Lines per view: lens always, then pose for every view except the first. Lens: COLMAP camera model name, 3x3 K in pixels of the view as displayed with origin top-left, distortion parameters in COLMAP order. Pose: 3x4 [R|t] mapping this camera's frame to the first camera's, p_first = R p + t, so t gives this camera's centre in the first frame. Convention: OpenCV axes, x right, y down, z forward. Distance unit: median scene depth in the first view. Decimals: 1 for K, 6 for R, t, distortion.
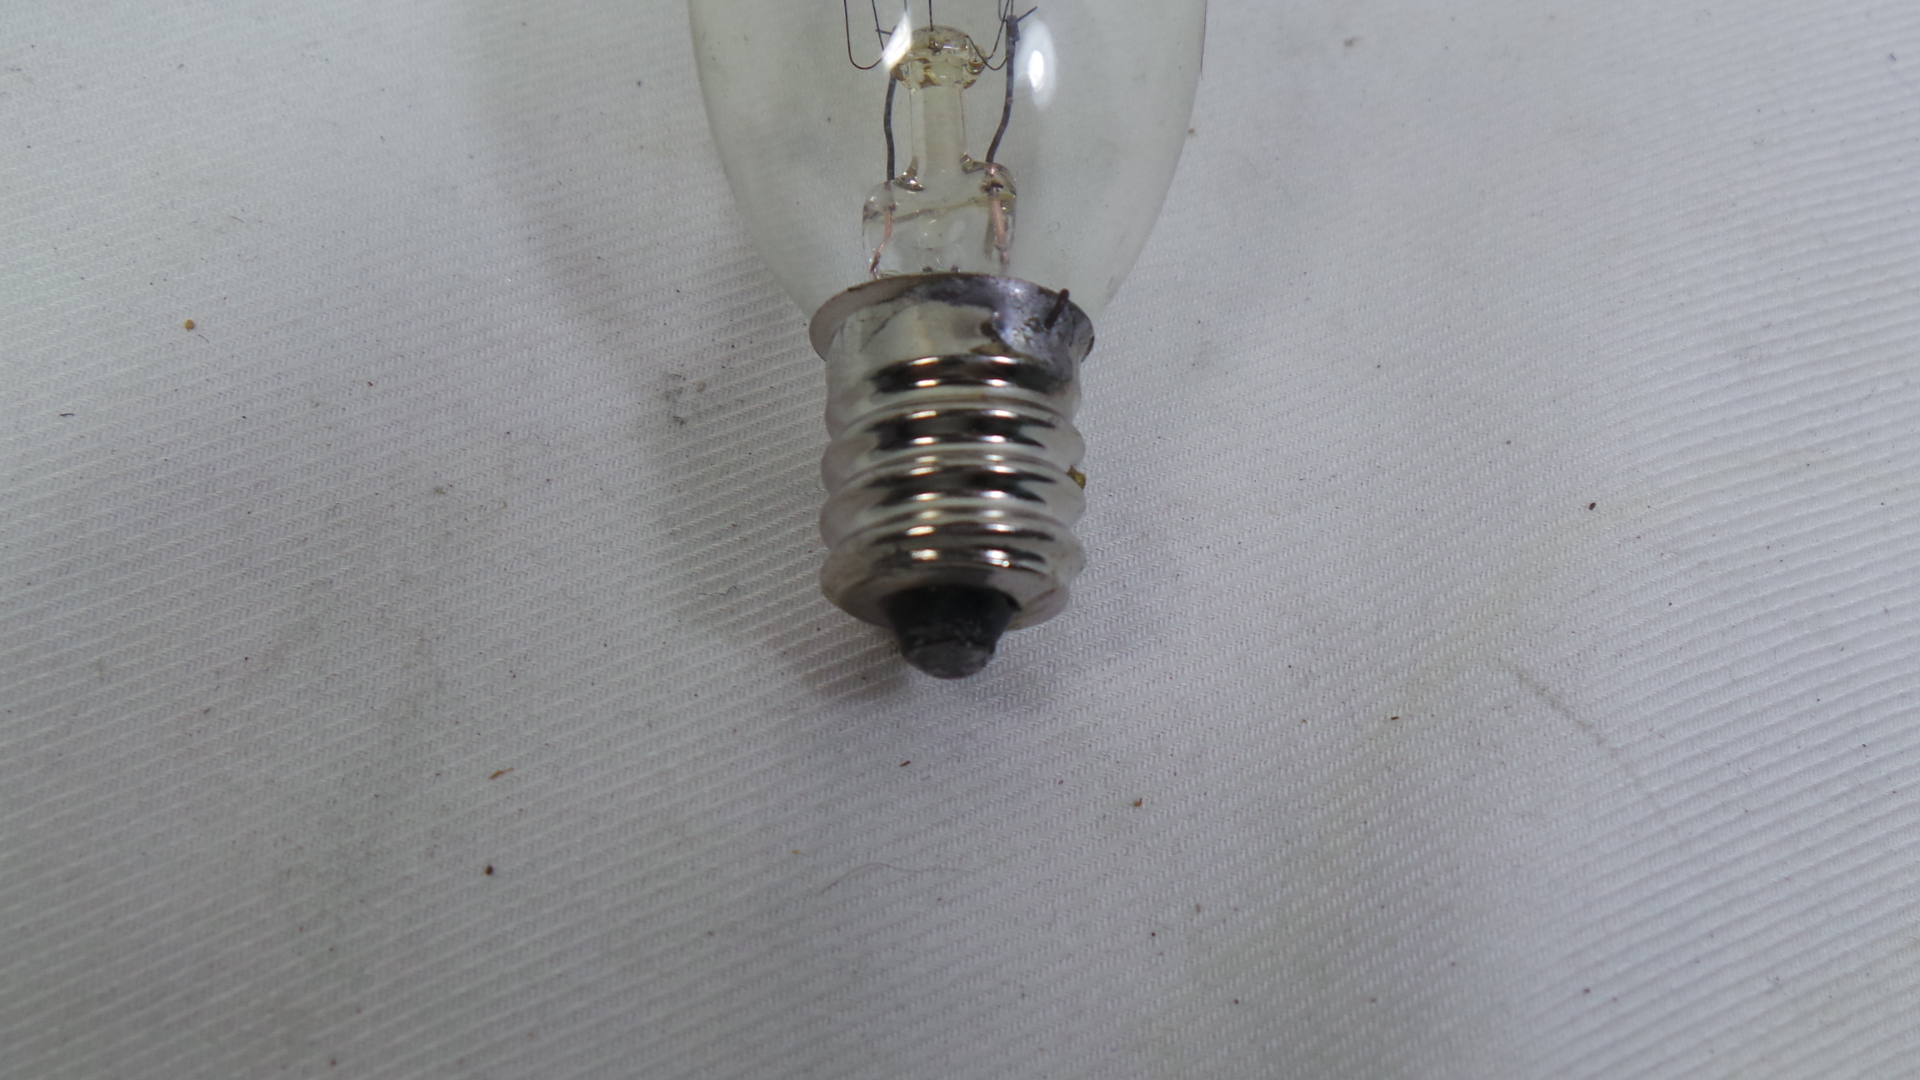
lens RADIAL K [[2506.0, 0, 969.1], [0, 2506.0, 540.5], [0, 0, 1]] dist [-0.010972, -0.161072]
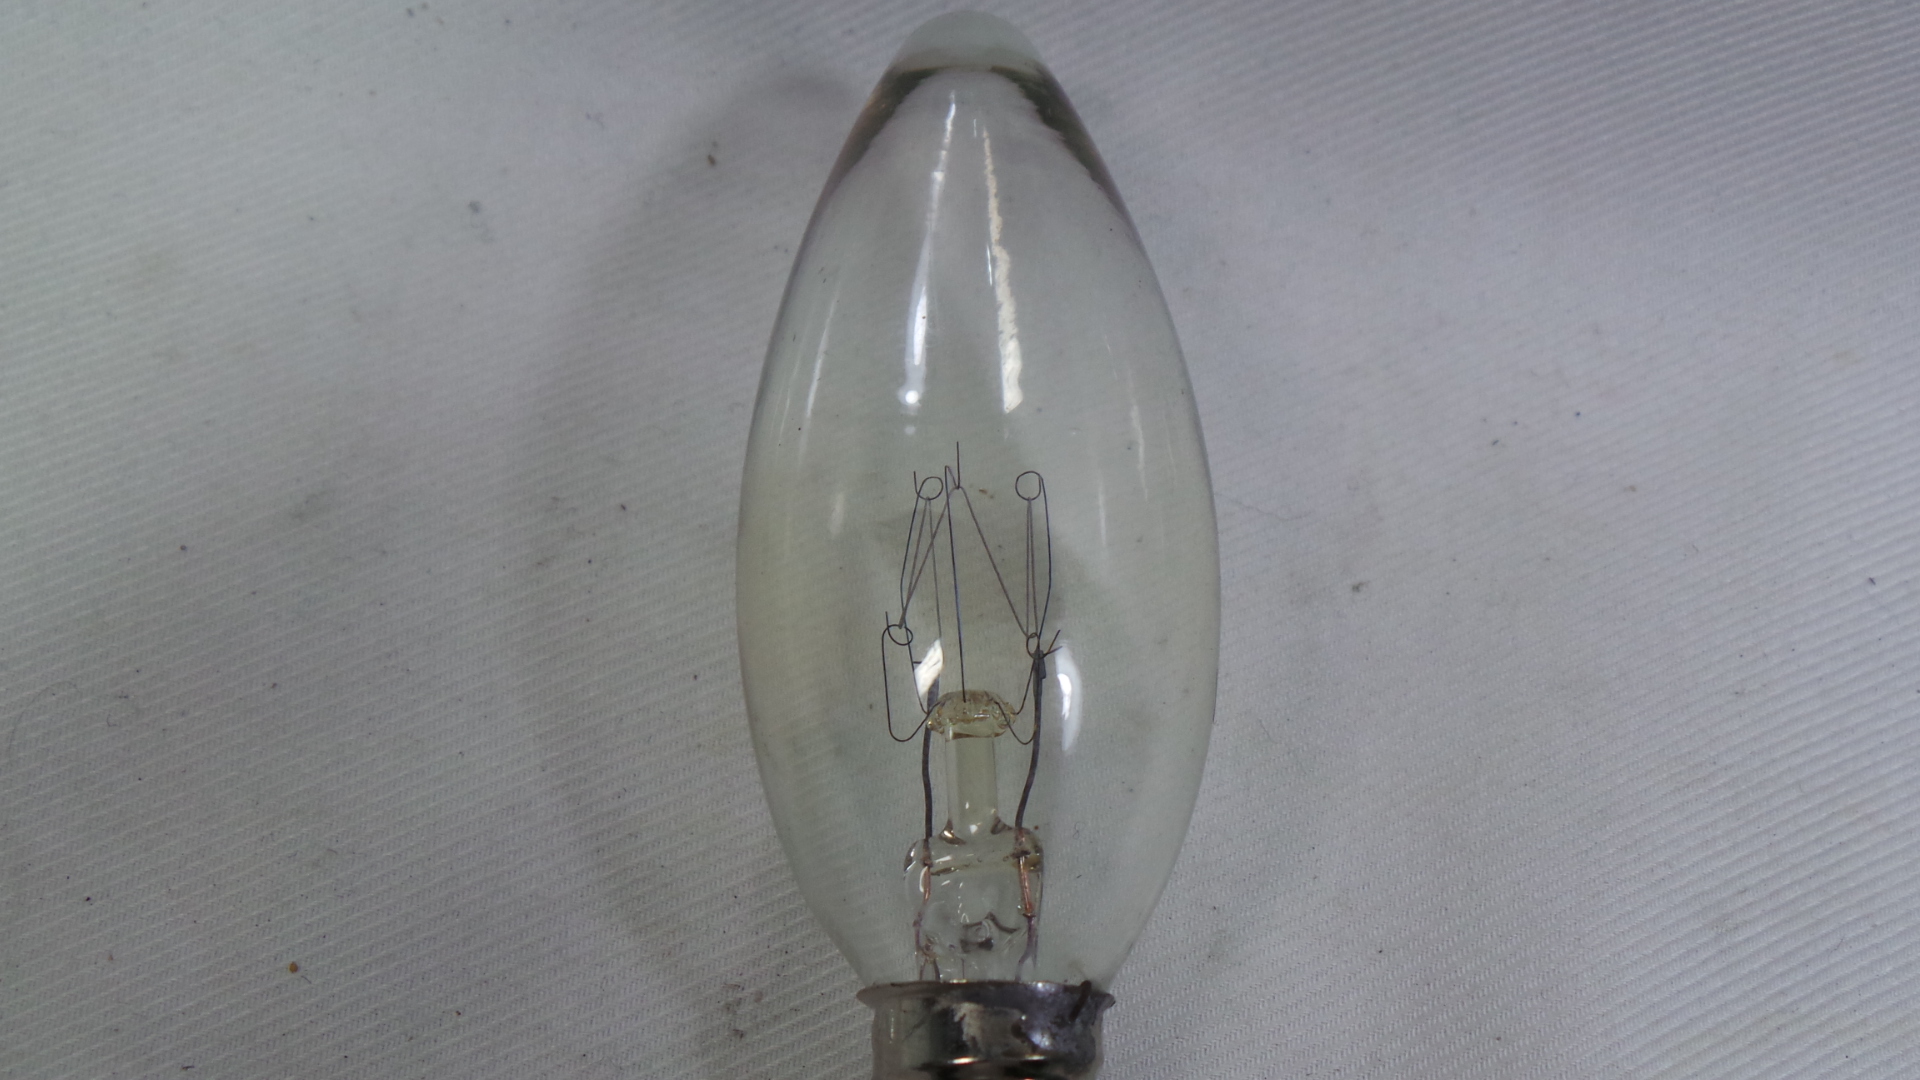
lens RADIAL K [[2506.0, 0, 969.1], [0, 2506.0, 540.5], [0, 0, 1]] dist [-0.010972, -0.161072]
pose [[0.999723, -0.011482, -0.020559, 0.009610], [0.012488, 0.998697, 0.049486, -0.303468], [0.019964, -0.049729, 0.998563, -0.078315]]
